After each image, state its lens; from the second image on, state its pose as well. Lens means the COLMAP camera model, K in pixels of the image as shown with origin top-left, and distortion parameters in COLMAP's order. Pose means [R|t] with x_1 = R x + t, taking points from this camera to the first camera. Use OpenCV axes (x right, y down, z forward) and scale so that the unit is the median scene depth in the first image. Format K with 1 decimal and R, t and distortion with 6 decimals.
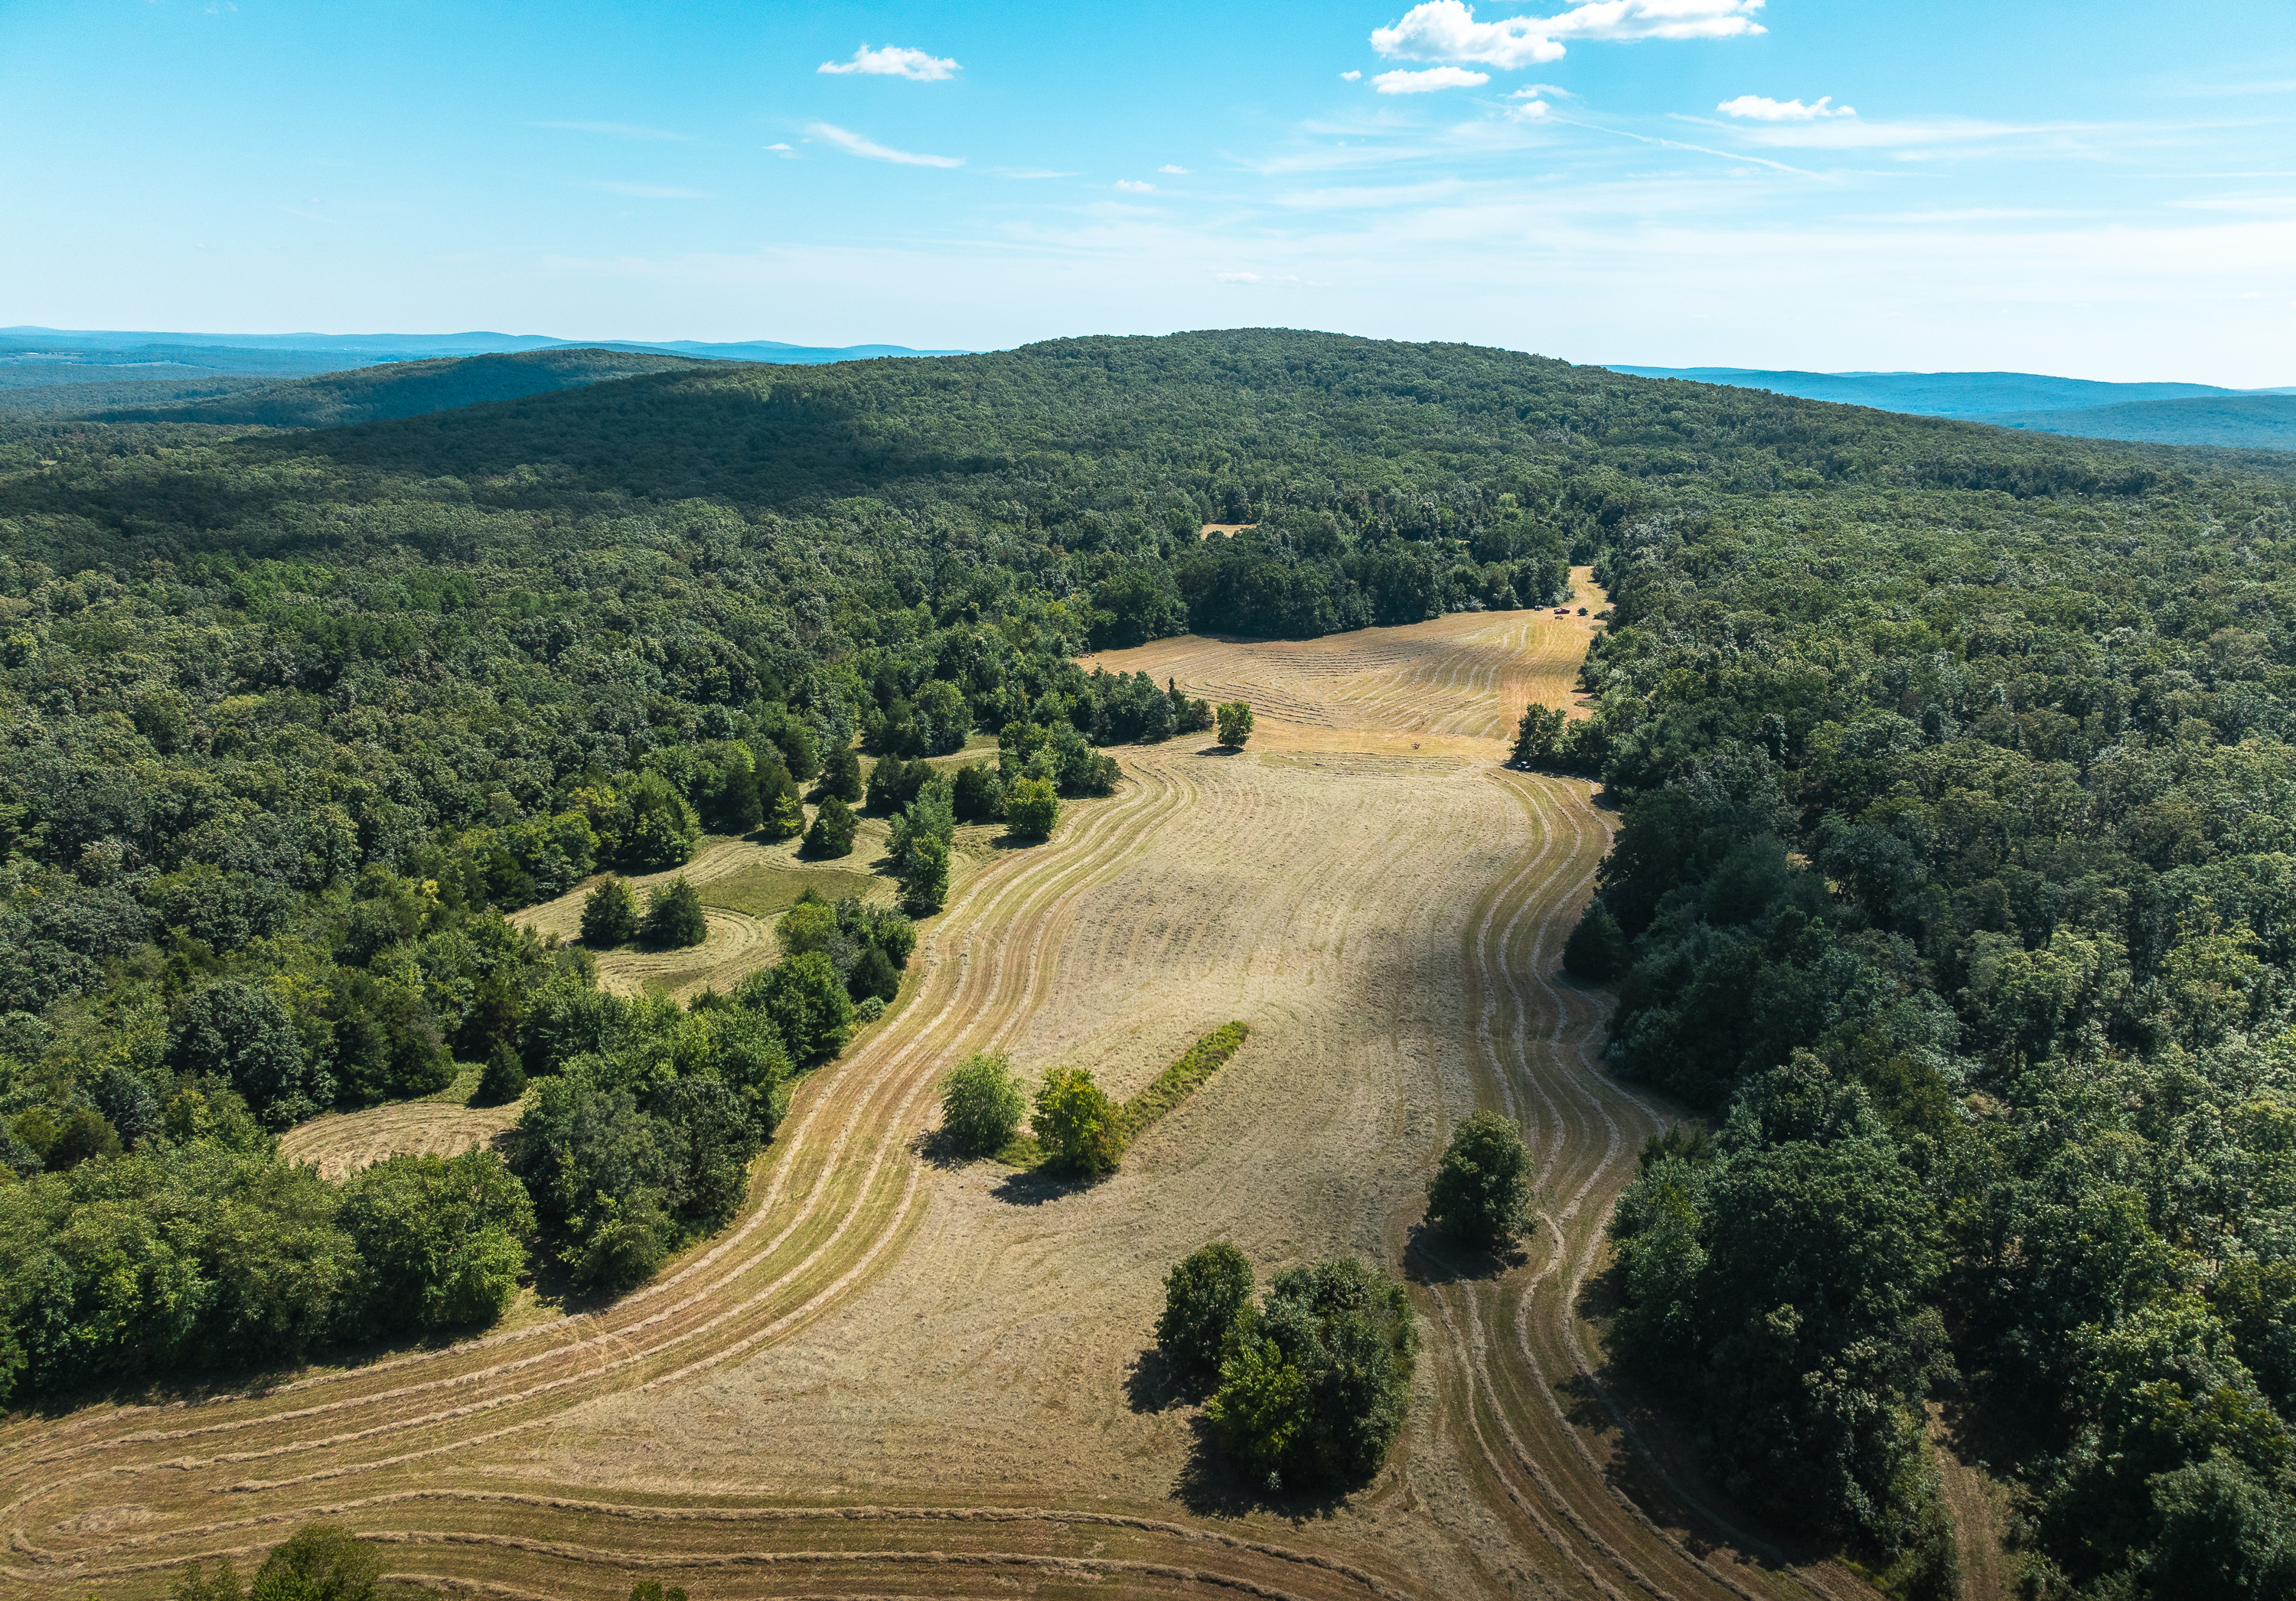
lens RADIAL K [[1668.4, 0, 1148.0], [0, 1668.4, 800.5], [0, 0, 1]] dist [0.013821, -0.057548]
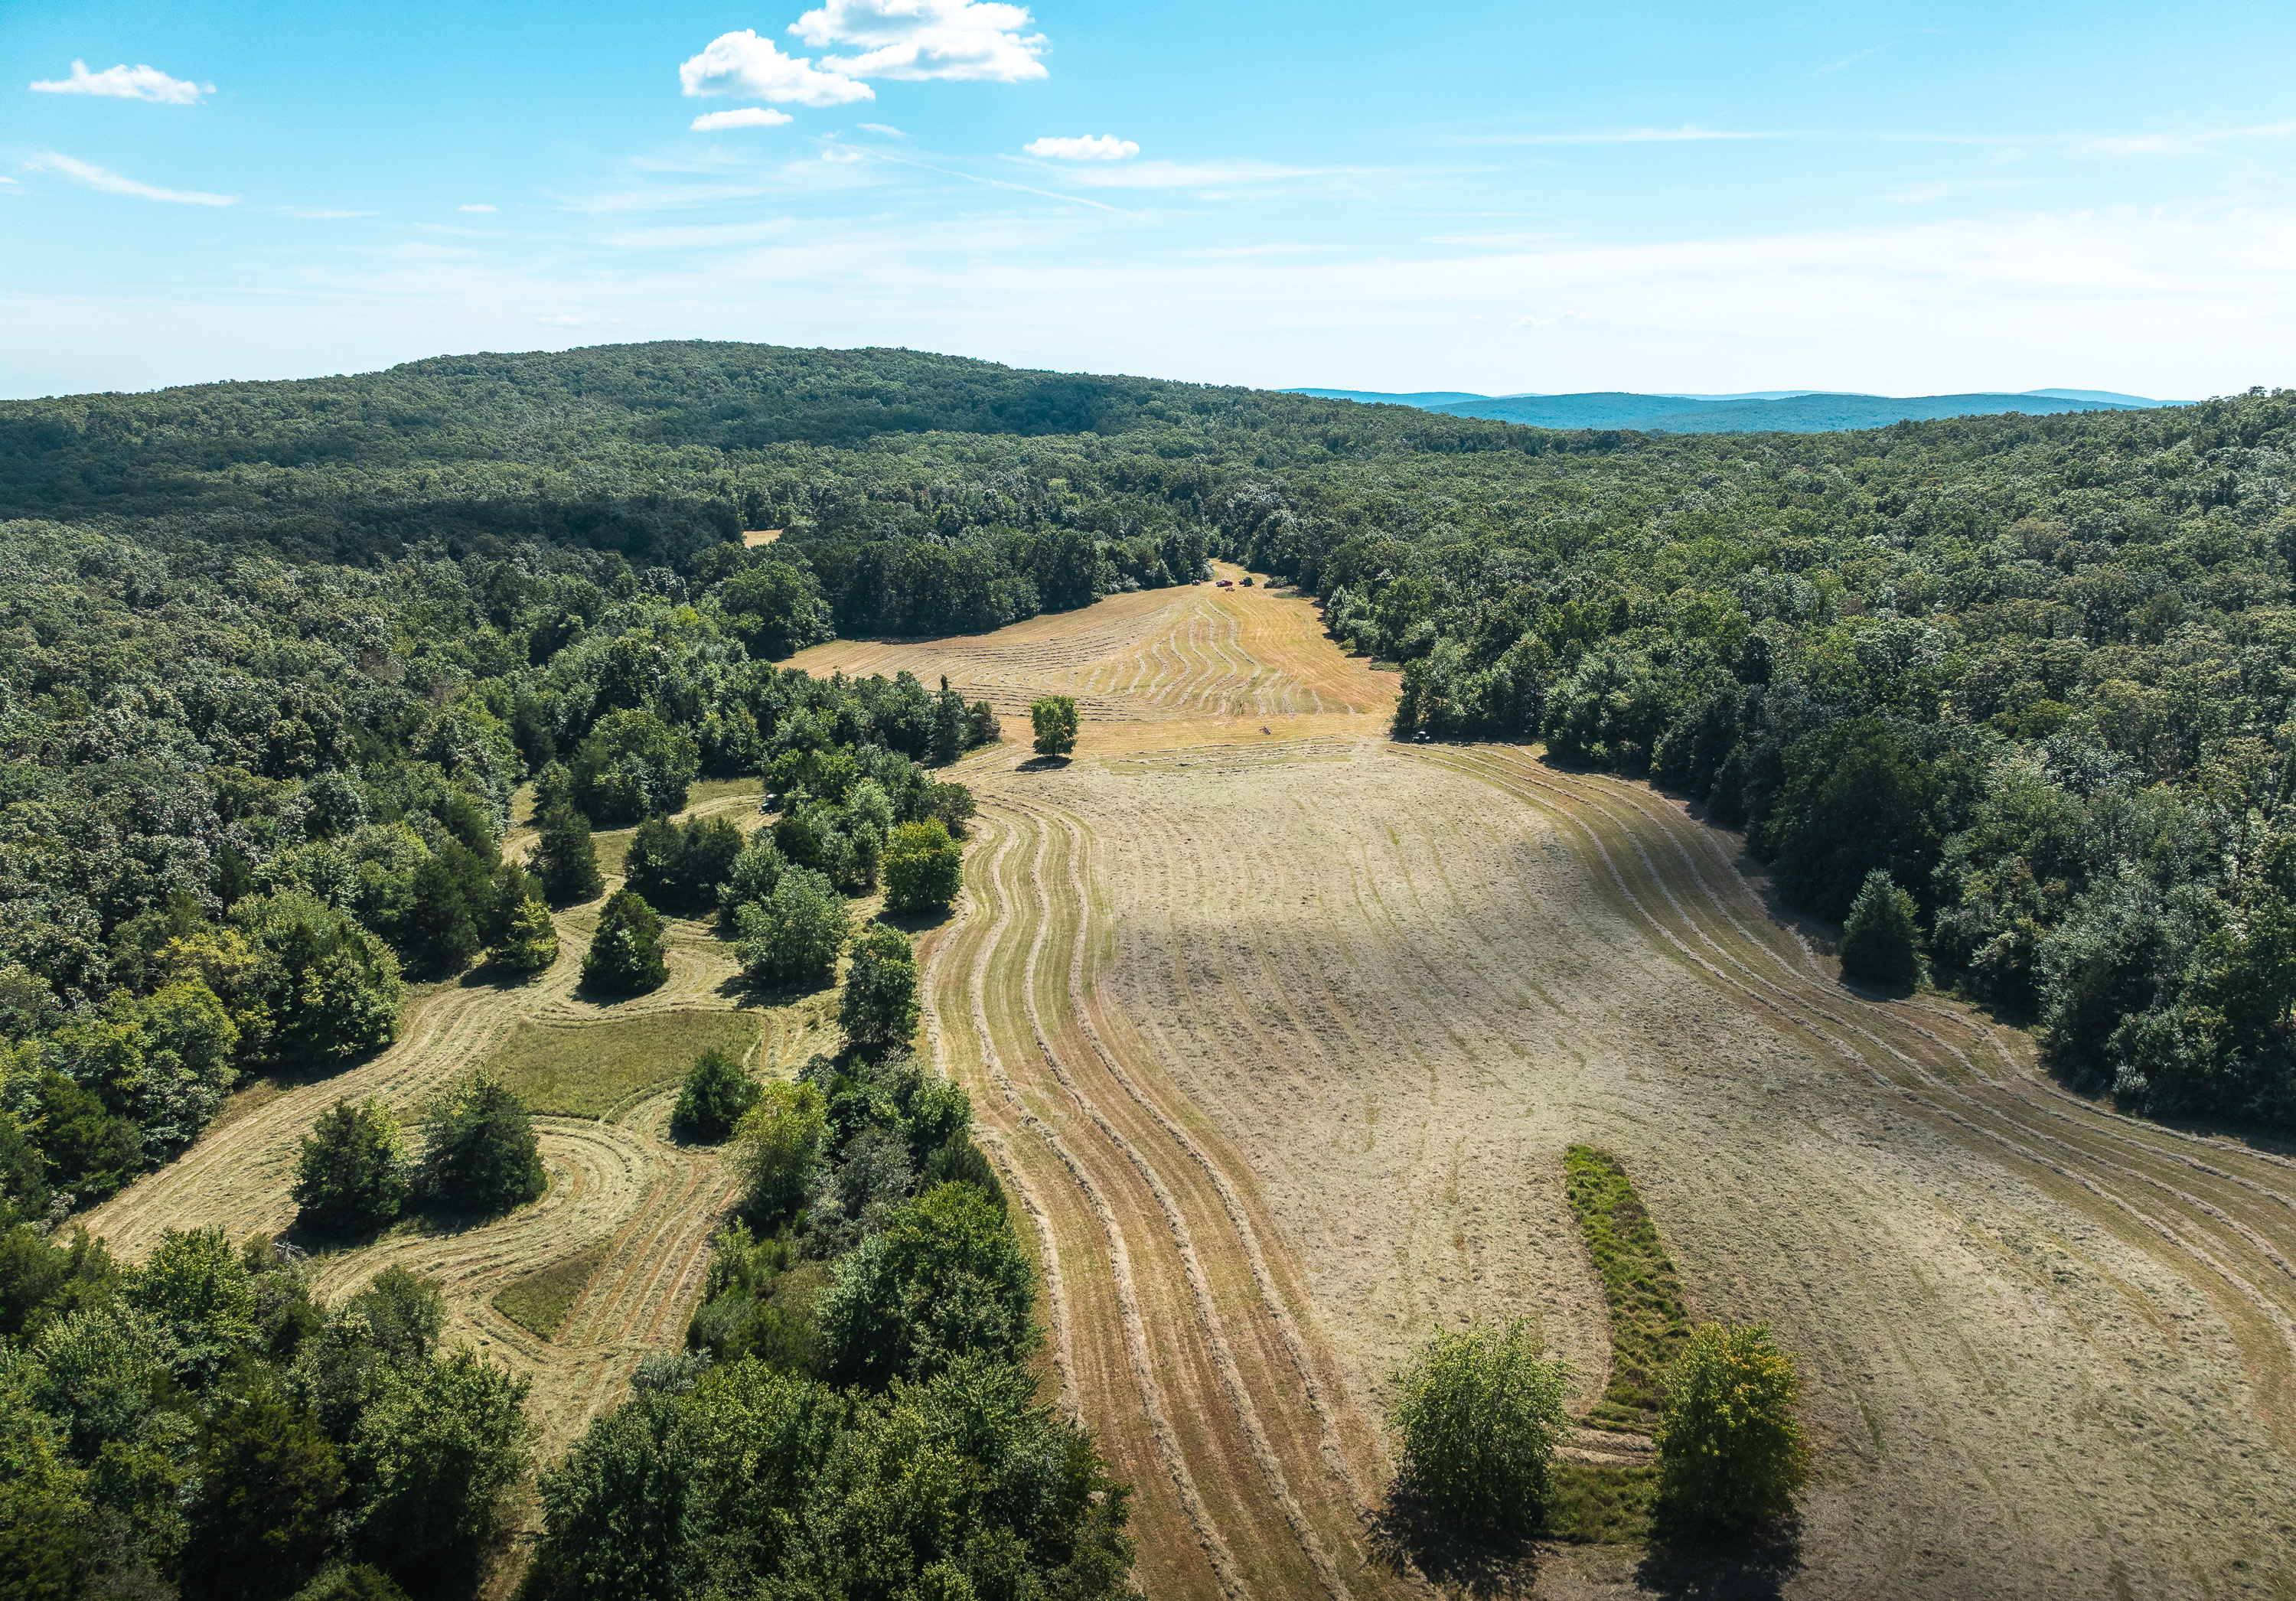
lens RADIAL K [[1650.7, 0, 1148.4], [0, 1650.7, 858.3], [0, 0, 1]] dist [-0.019380, 0.000288]
pose [[0.927117, -0.133394, 0.350229, -0.180082], [0.129116, 0.990988, 0.035652, -0.008611], [-0.351828, 0.012167, 0.935985, 0.310198]]
